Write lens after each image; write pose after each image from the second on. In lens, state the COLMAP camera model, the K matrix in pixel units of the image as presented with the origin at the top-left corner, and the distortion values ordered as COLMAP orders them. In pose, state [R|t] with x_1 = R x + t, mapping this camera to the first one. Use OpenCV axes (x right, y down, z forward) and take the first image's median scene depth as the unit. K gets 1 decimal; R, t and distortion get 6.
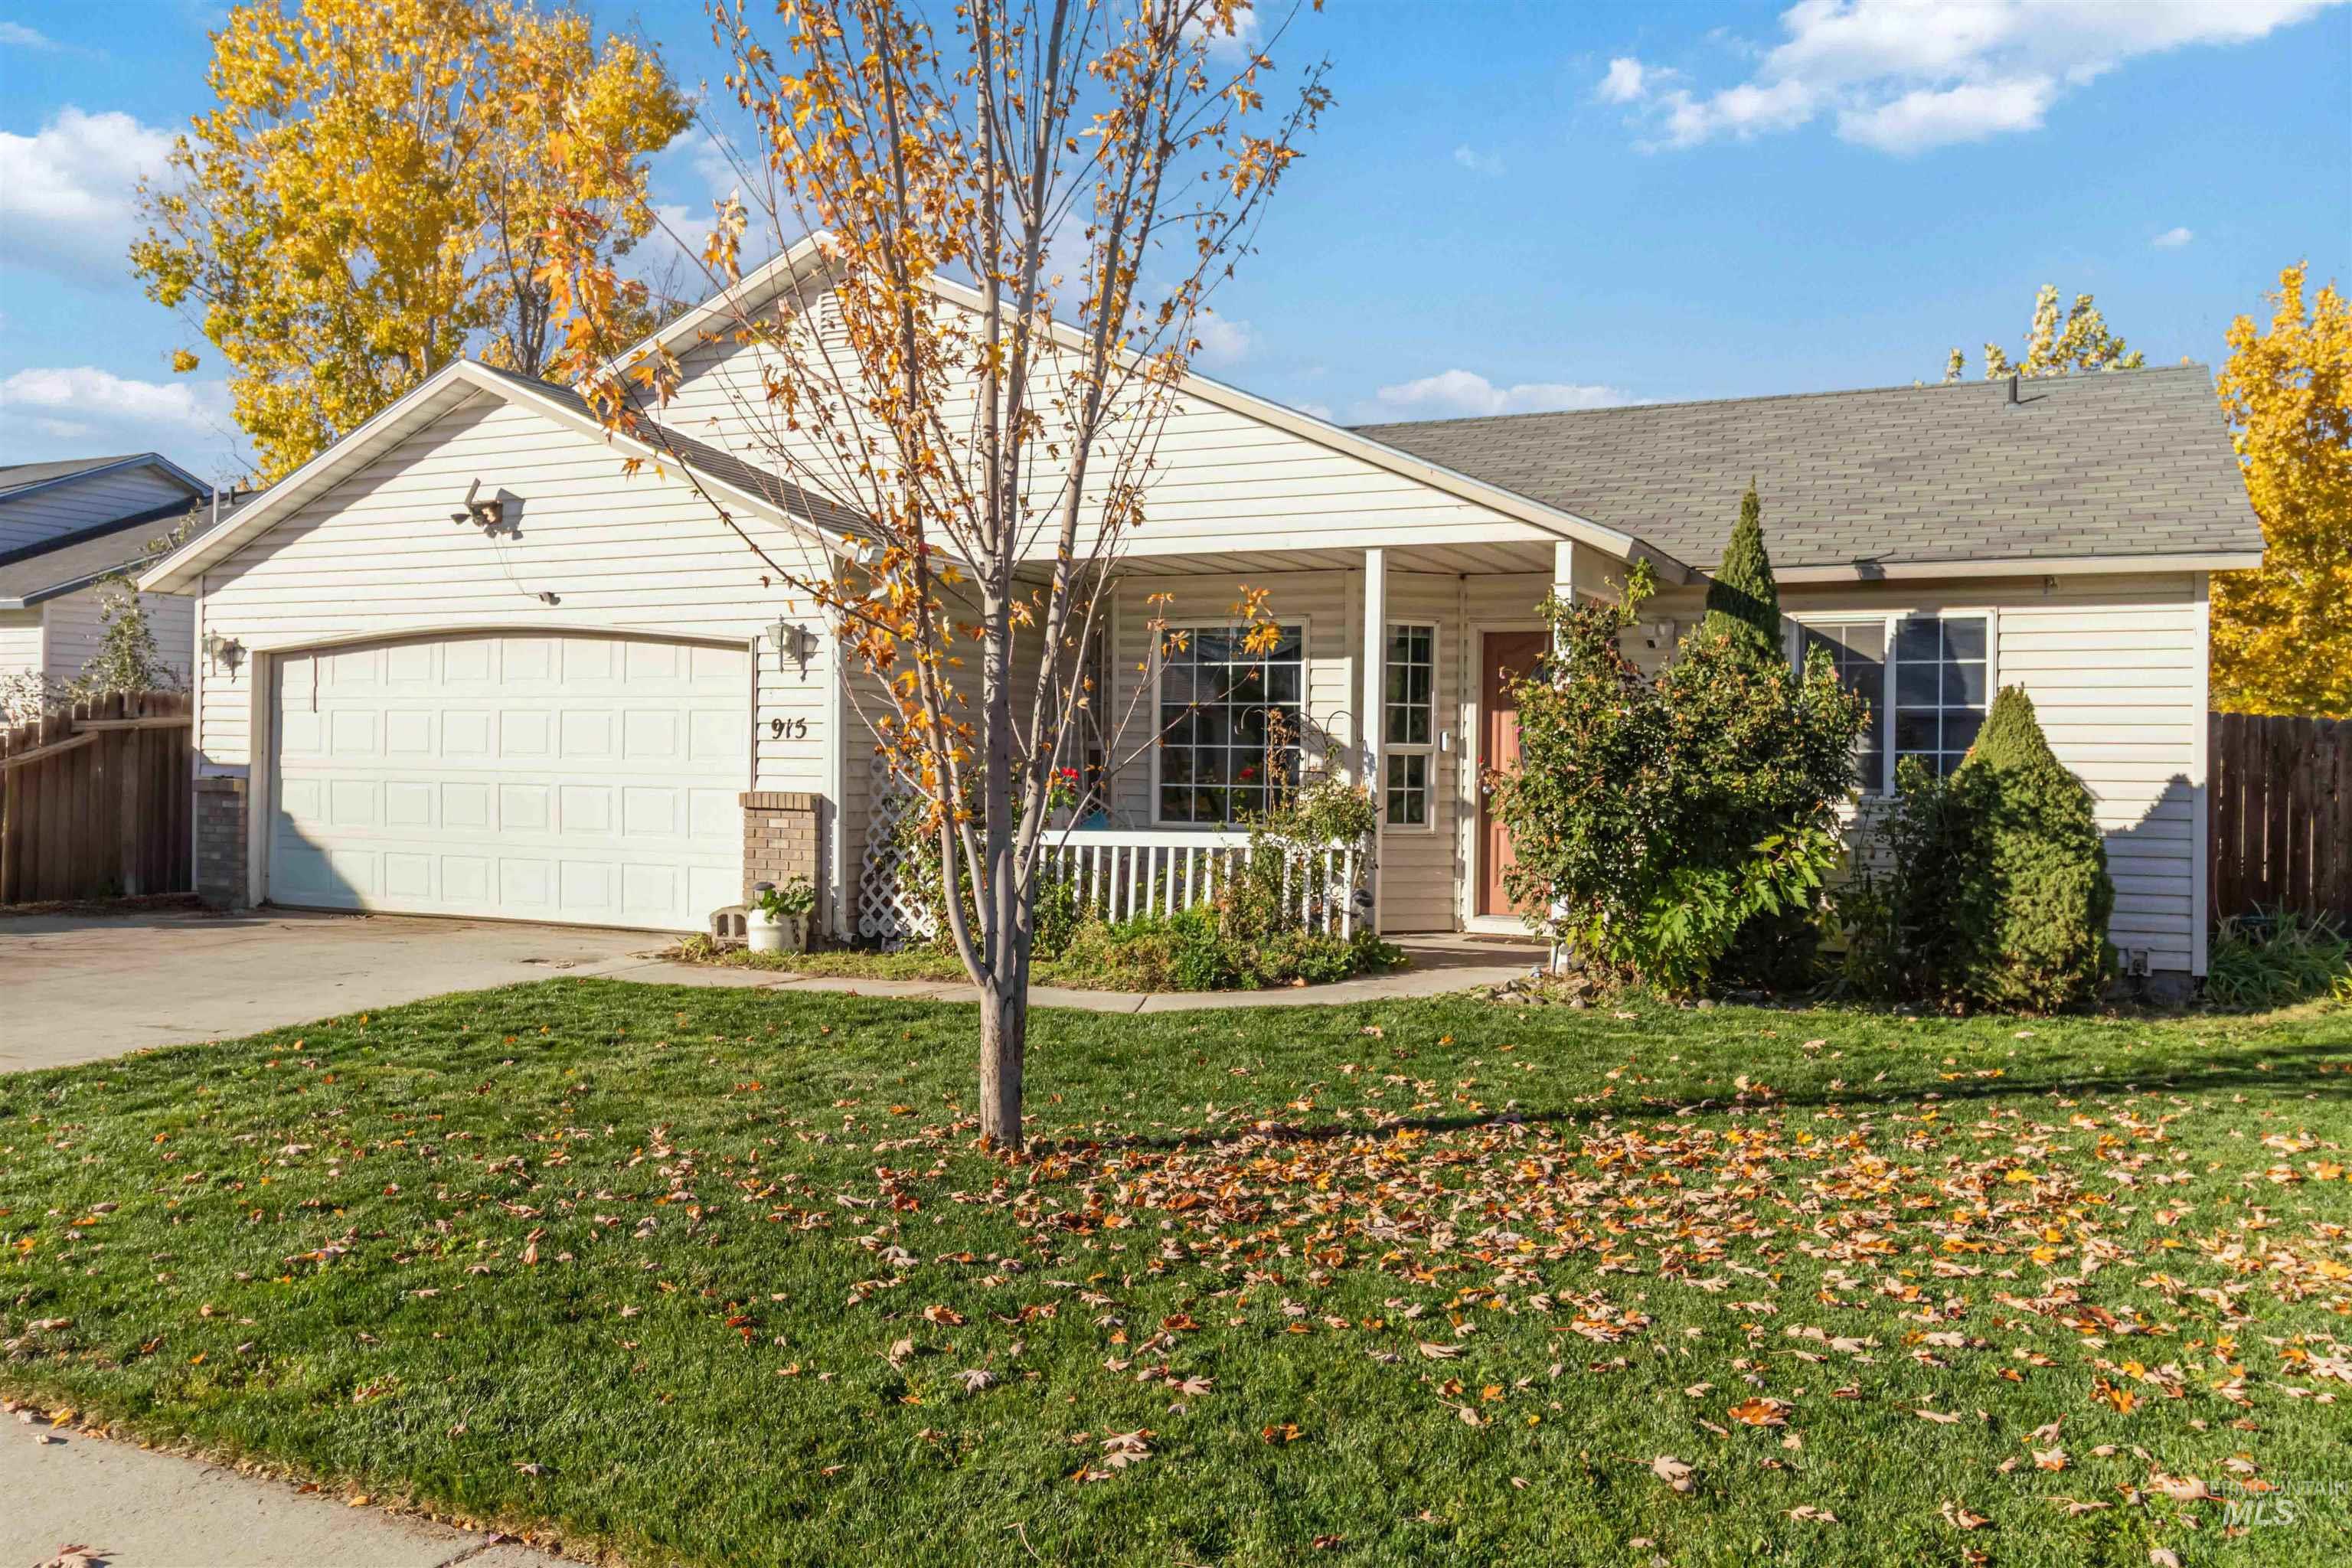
lens RADIAL K [[1821.5, 0, 1179.1], [0, 1821.5, 773.2], [0, 0, 1]] dist [-0.000508, -0.003789]
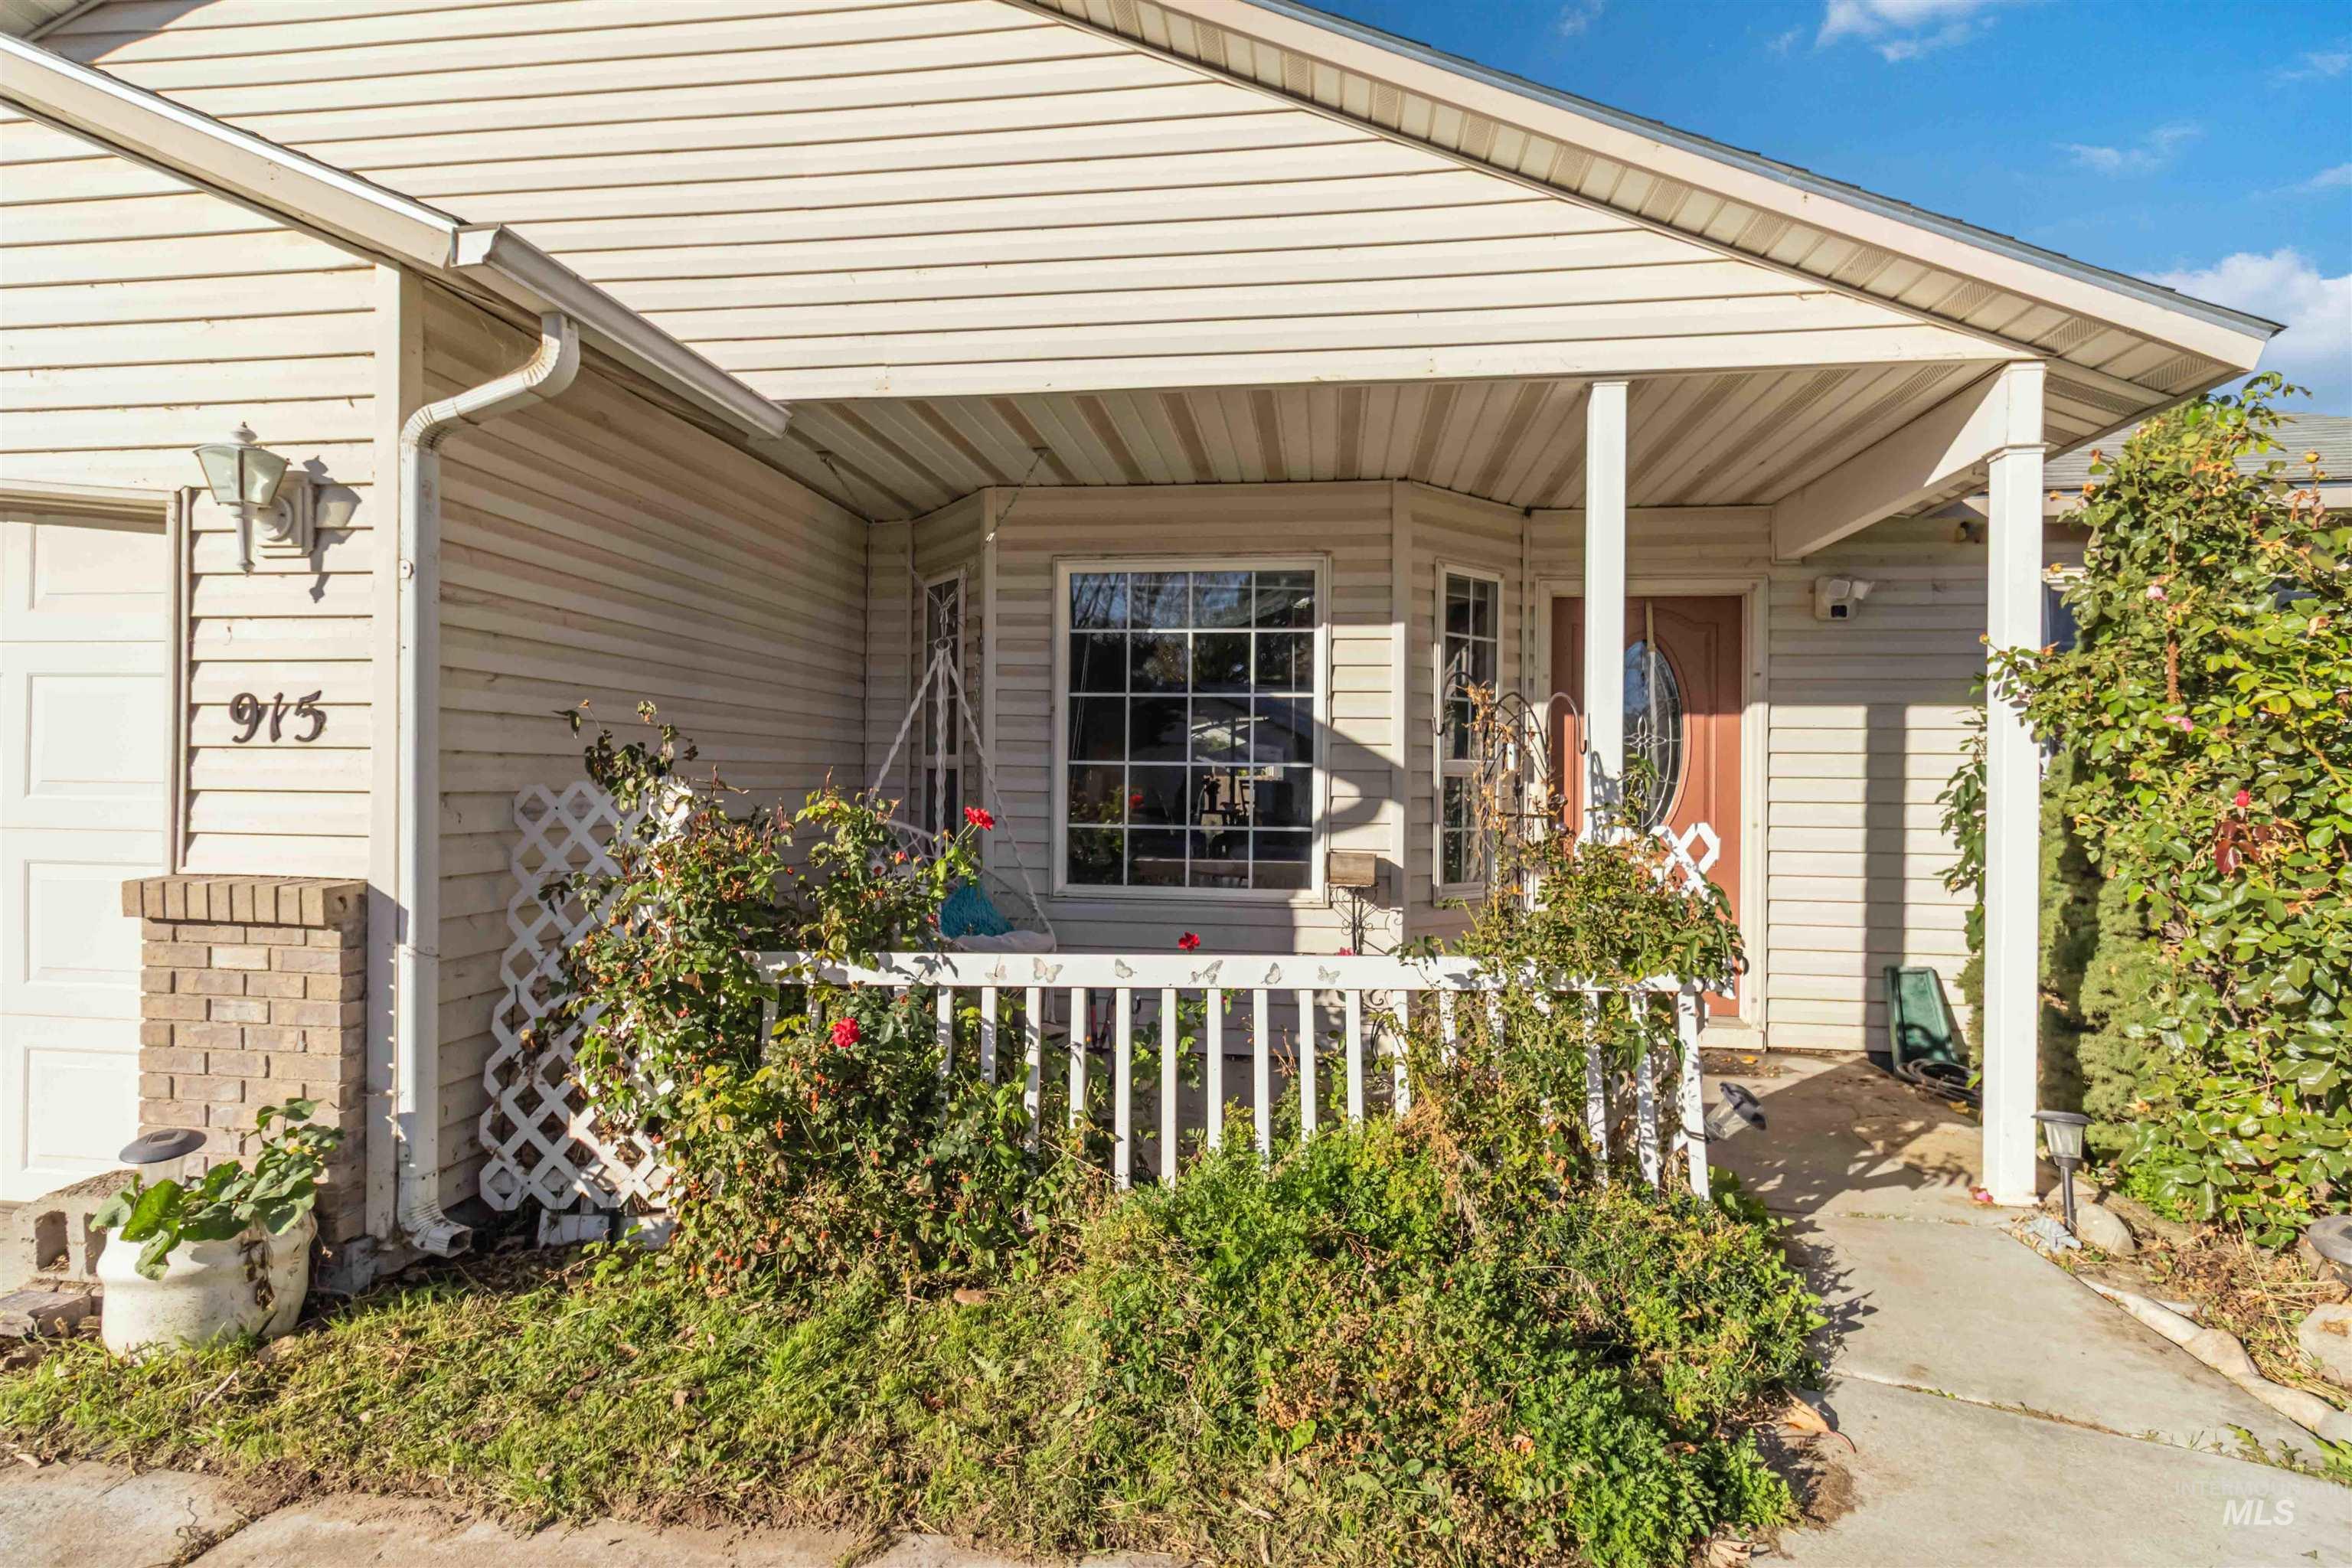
lens RADIAL K [[1129.3, 0, 1181.5], [0, 1129.3, 779.1], [0, 0, 1]] dist [0.011223, -0.000311]
pose [[0.950794, -0.002075, 0.309817, -0.101936], [0.003207, 0.999990, -0.003144, -0.009525], [-0.309808, 0.003983, 0.950791, 0.698026]]
